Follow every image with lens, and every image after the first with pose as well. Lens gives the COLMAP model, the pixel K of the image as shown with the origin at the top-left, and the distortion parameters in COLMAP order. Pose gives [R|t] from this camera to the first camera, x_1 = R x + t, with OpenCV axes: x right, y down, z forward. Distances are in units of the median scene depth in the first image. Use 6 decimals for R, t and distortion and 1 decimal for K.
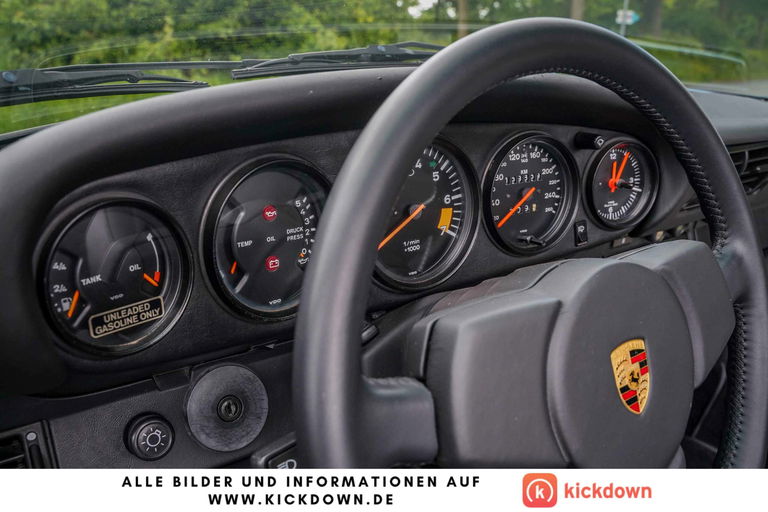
lens RADIAL K [[628.6, 0, 384.6], [0, 628.6, 254.5], [0, 0, 1]] dist [-0.093966, 0.043109]
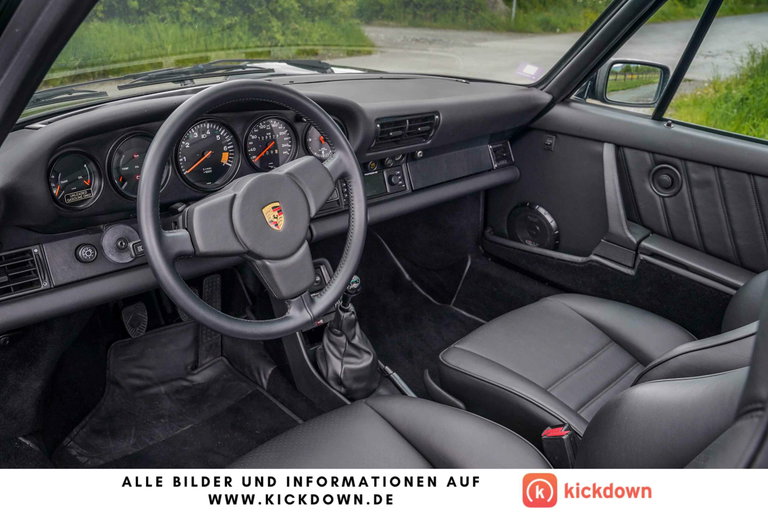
lens RADIAL K [[628.6, 0, 381.1], [0, 628.6, 255.8], [0, 0, 1]] dist [-0.093966, 0.043109]
pose [[0.990494, -0.019294, 0.136198, 0.333814], [0.005713, 0.995030, 0.099414, 0.068050], [-0.137439, -0.097691, 0.985681, -1.197518]]
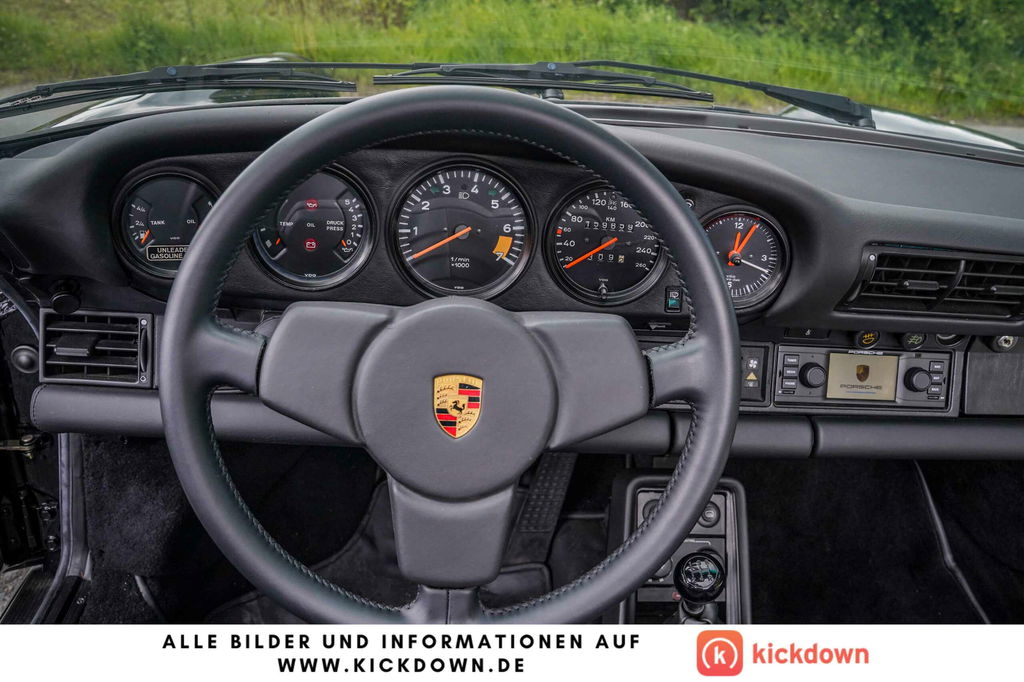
lens RADIAL K [[838.2, 0, 513.5], [0, 838.2, 341.8], [0, 0, 1]] dist [-0.093966, 0.043109]
pose [[0.850259, 0.284568, -0.442810, 0.798775], [-0.238416, 0.958224, 0.158001, -0.132598], [0.469273, -0.028769, 0.882584, -0.236417]]
